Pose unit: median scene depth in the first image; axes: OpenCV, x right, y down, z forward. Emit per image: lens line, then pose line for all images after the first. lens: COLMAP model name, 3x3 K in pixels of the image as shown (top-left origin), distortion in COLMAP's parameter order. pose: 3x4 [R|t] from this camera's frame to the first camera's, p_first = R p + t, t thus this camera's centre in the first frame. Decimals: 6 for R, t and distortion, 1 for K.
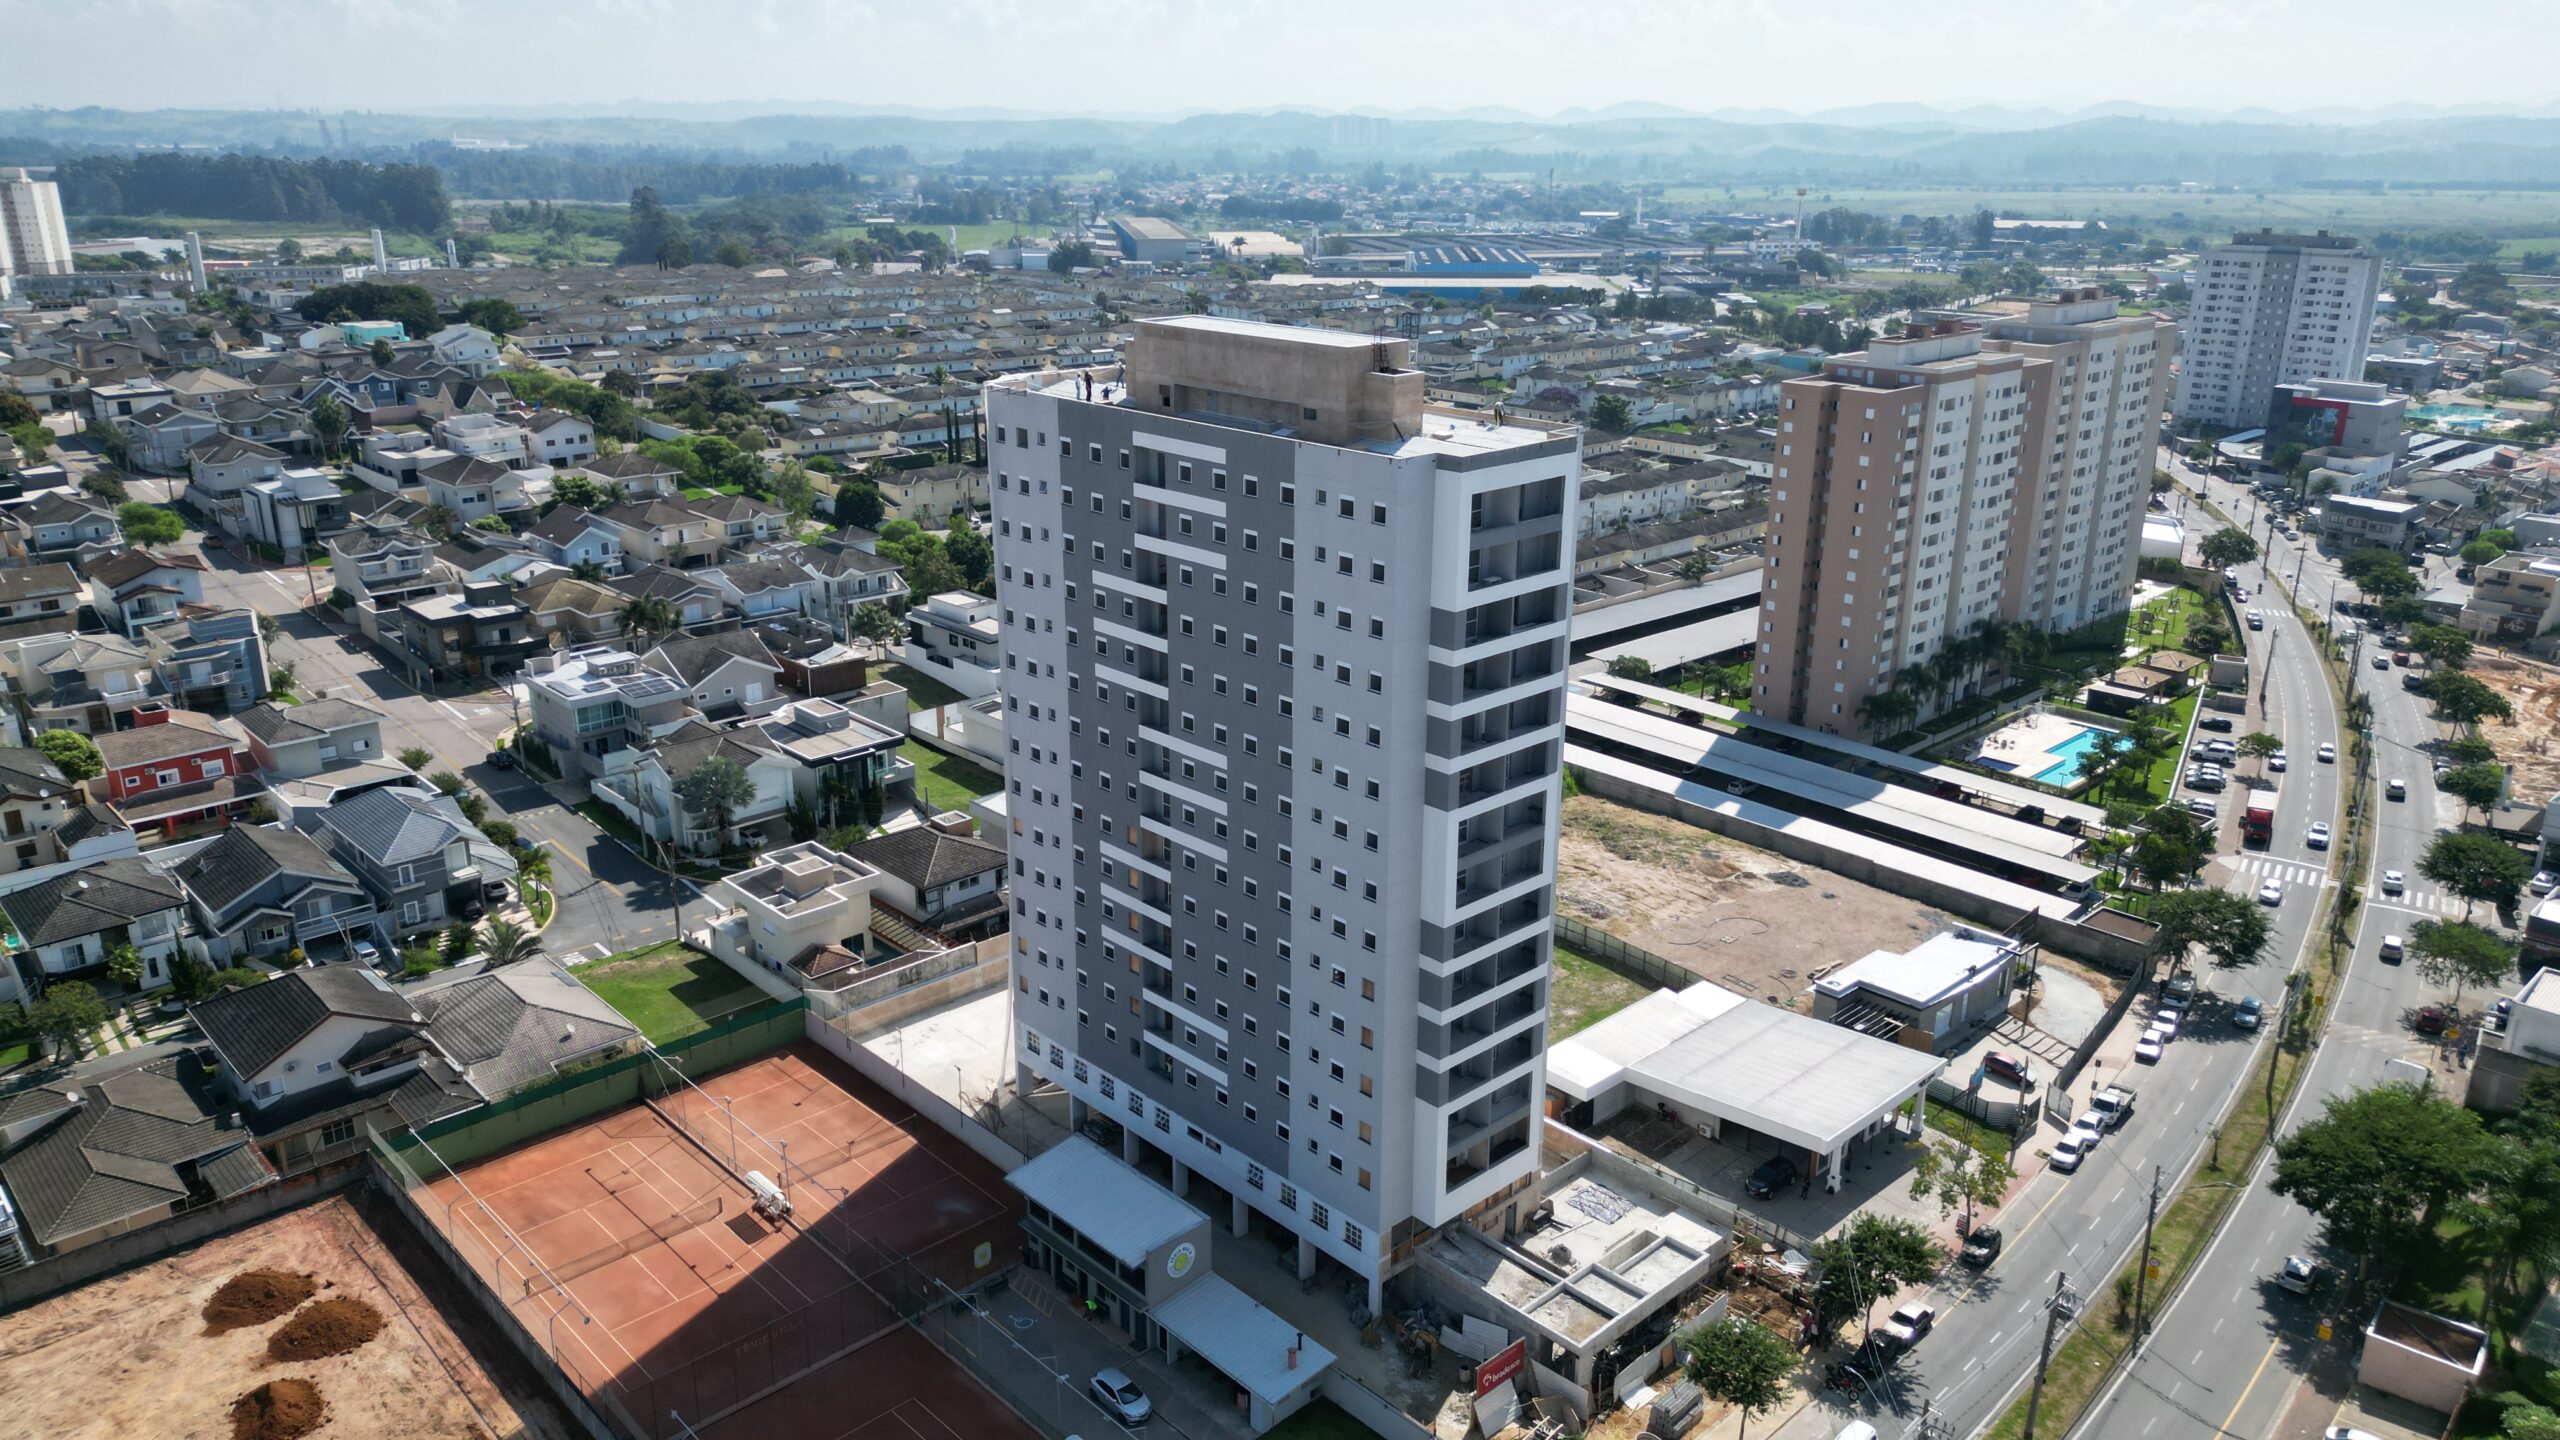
lens RADIAL K [[1792.3, 0, 1273.1], [0, 1792.3, 724.1], [0, 0, 1]] dist [0.060171, -0.053313]
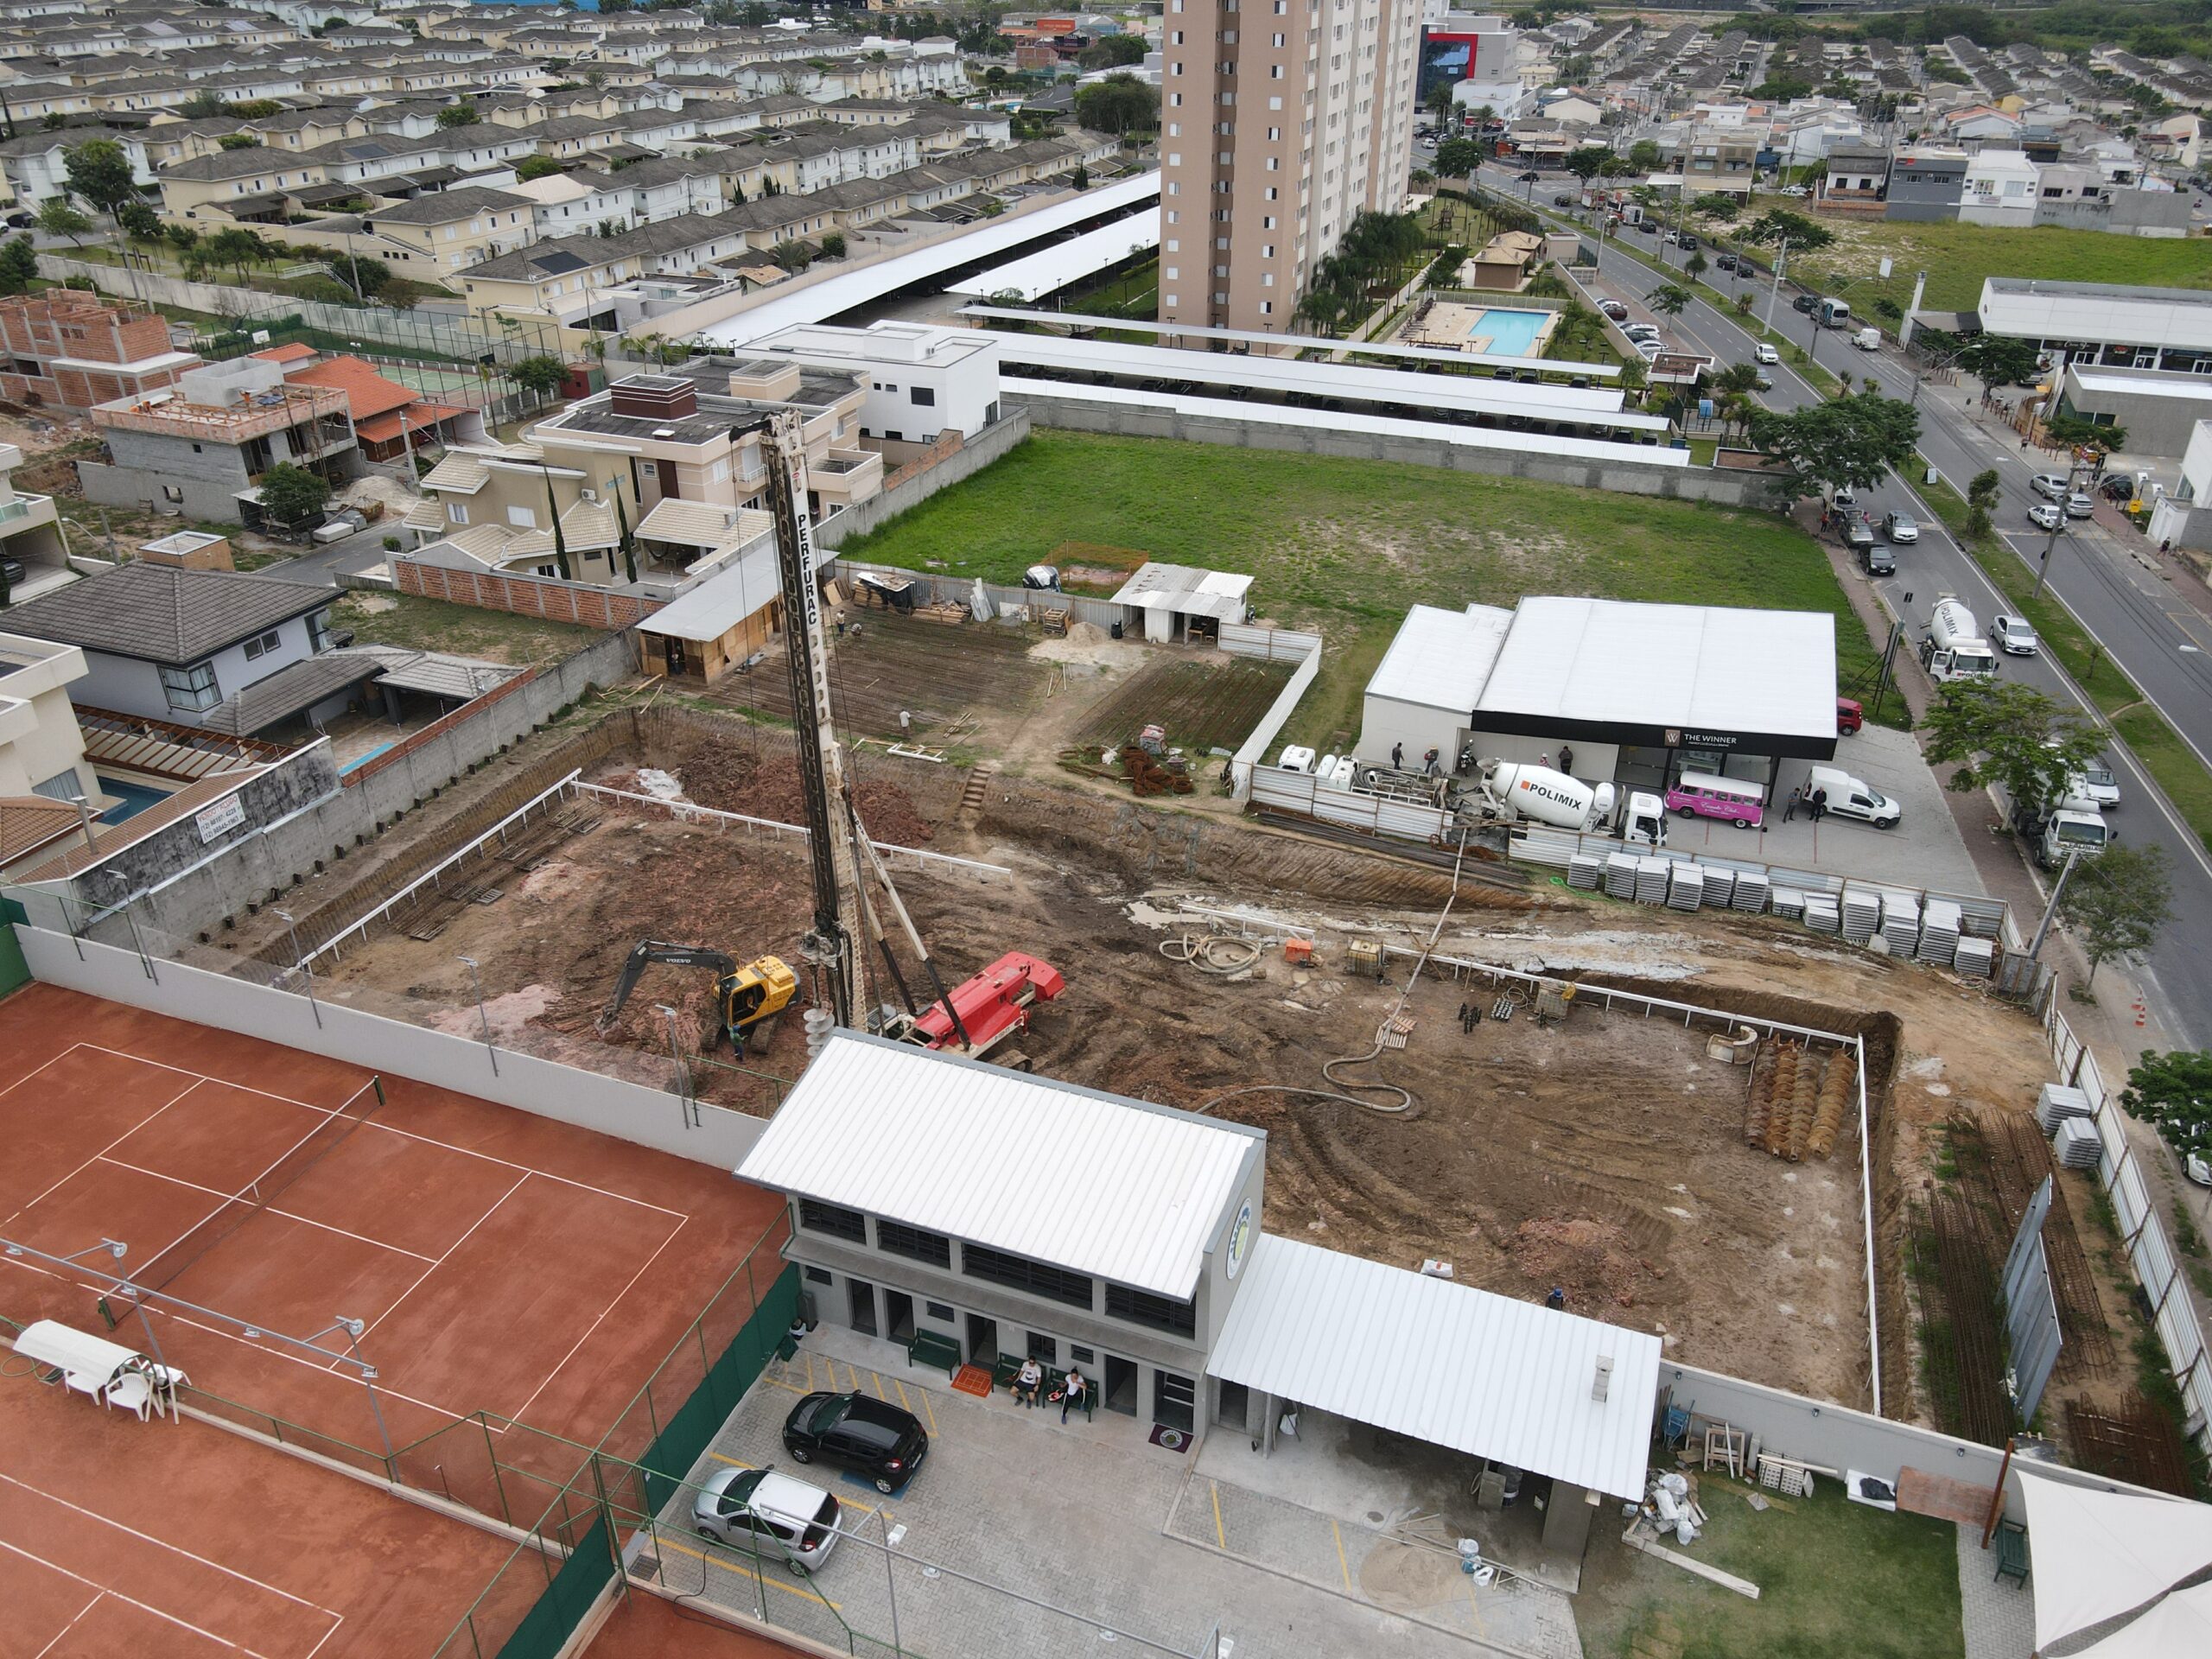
lens RADIAL K [[1623.2, 0, 1097.3], [0, 1623.2, 842.8], [0, 0, 1]] dist [0.001945, 0.017659]
pose [[0.902195, -0.221338, 0.370208, -0.108476], [0.143786, 0.963535, 0.225666, 0.056569], [-0.406657, -0.150364, 0.901122, 0.347356]]
